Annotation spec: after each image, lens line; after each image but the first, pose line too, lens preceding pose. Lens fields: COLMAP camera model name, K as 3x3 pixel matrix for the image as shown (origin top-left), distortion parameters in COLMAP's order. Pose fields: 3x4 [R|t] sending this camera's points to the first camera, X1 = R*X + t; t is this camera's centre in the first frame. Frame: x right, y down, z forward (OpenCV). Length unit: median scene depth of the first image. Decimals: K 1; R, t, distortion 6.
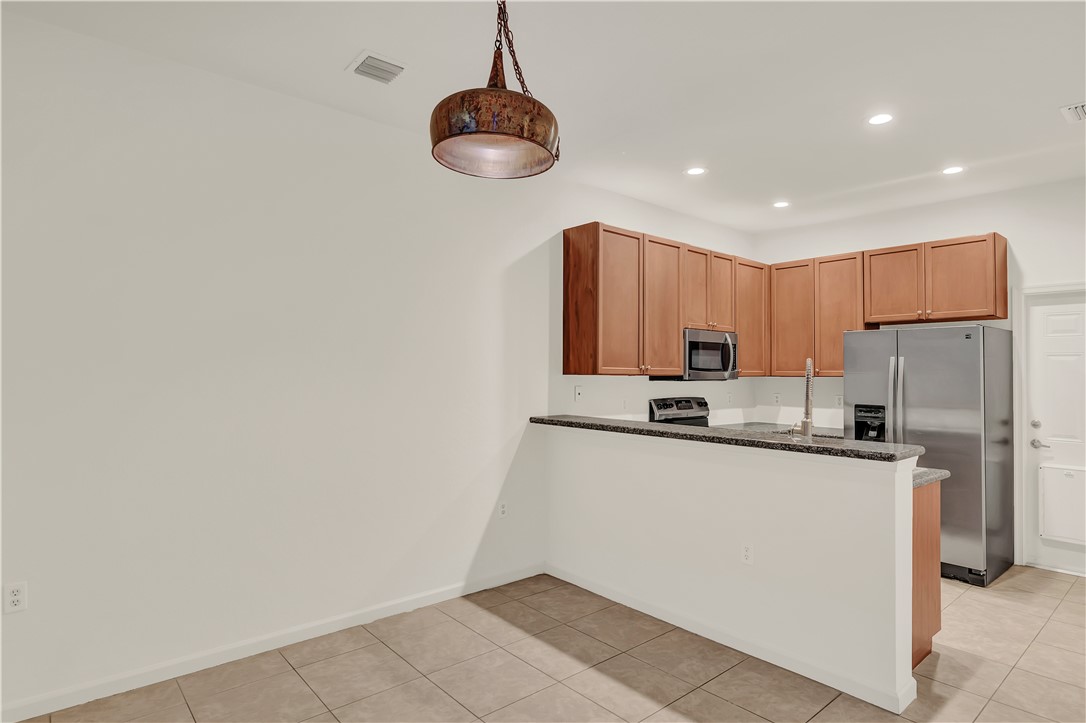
lens RADIAL K [[598.8, 0, 555.6], [0, 598.8, 357.4], [0, 0, 1]] dist [-0.000743, -0.000456]
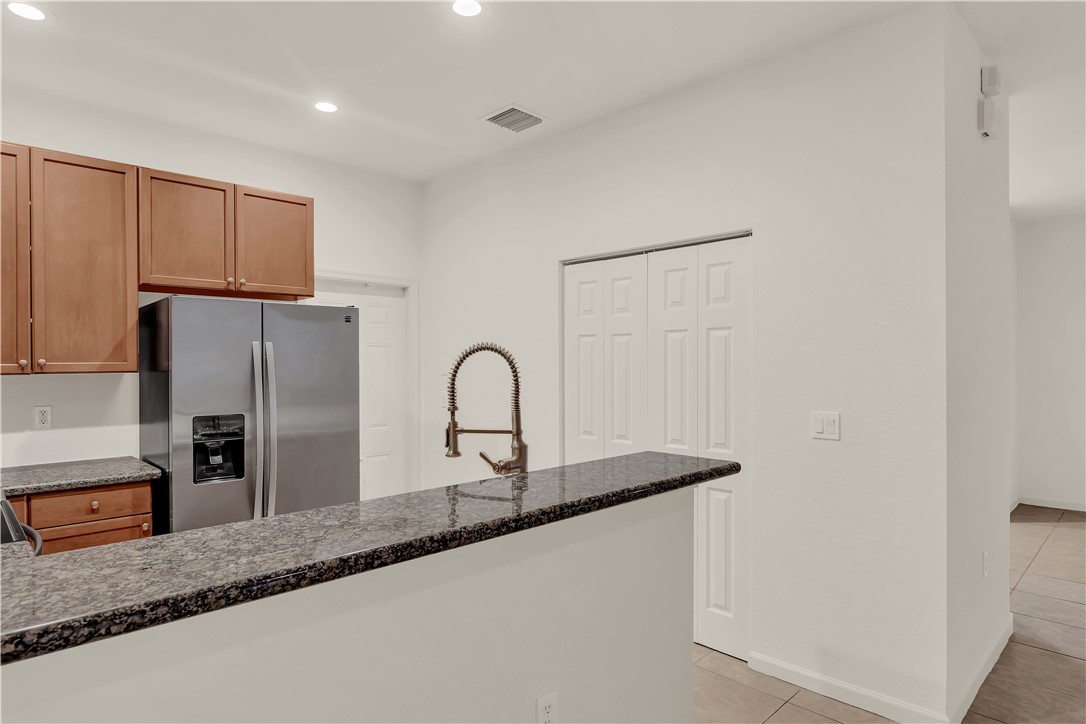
lens RADIAL K [[598.4, 0, 542.9], [0, 598.4, 364.5], [0, 0, 1]] dist [-0.008626, -0.002404]
pose [[-0.034713, -0.010761, 0.999339, -0.124318], [-0.020441, 0.999740, 0.010055, 0.011436], [-0.999188, -0.020078, -0.034924, 0.686052]]
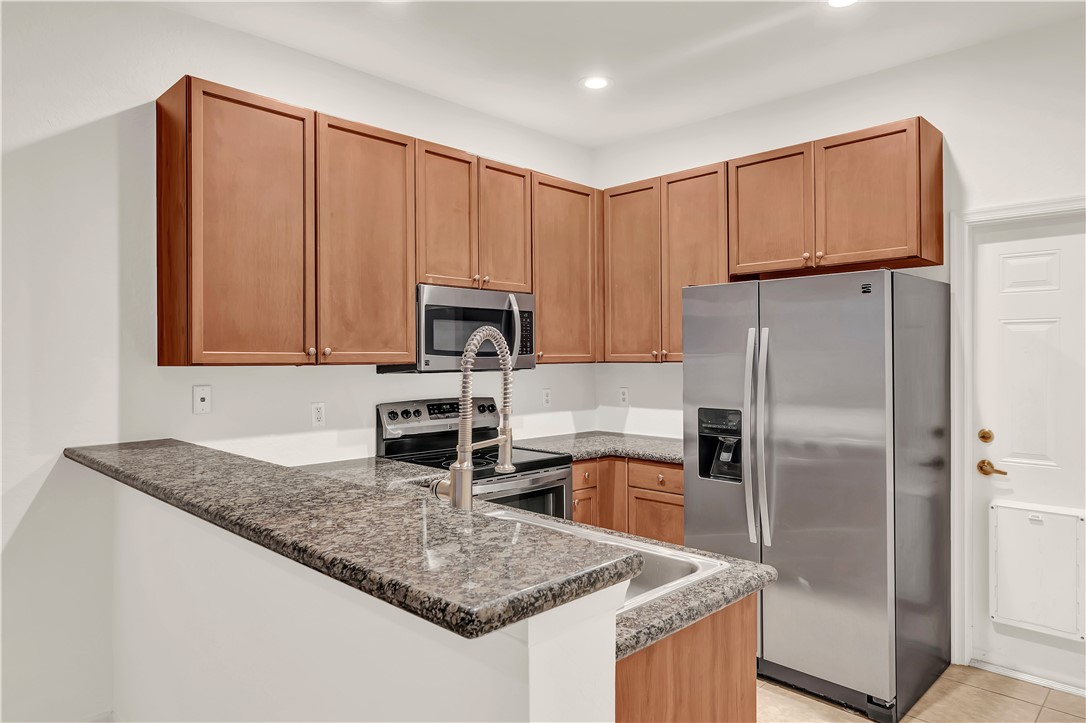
lens RADIAL K [[678.7, 0, 541.0], [0, 678.7, 354.6], [0, 0, 1]] dist [-0.001586, 0.000415]
pose [[0.997773, -0.011967, 0.065623, 0.307342], [0.010626, 0.999728, 0.020738, 0.009131], [-0.065854, -0.019994, 0.997629, 0.342805]]
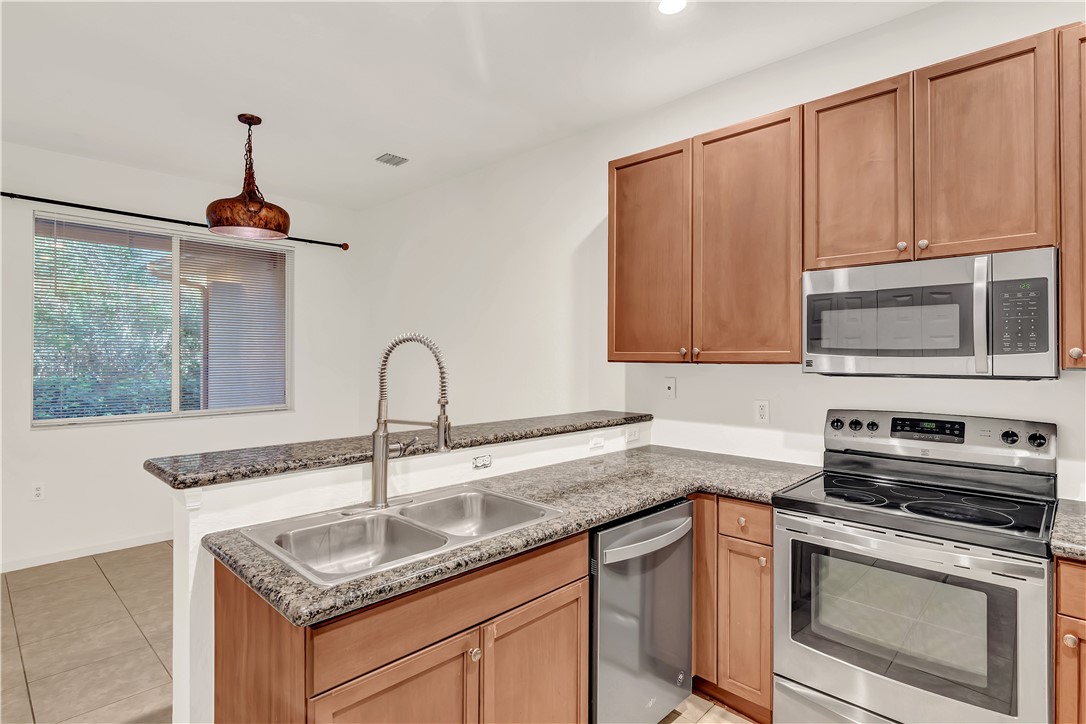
lens RADIAL K [[560.7, 0, 539.9], [0, 560.7, 354.7], [0, 0, 1]] dist [0.001835, 0.000608]
pose [[0.073738, -0.013103, -0.997192, 0.707799], [0.023953, 0.999648, -0.011364, 0.023331], [0.996990, -0.023048, 0.074026, 0.779654]]
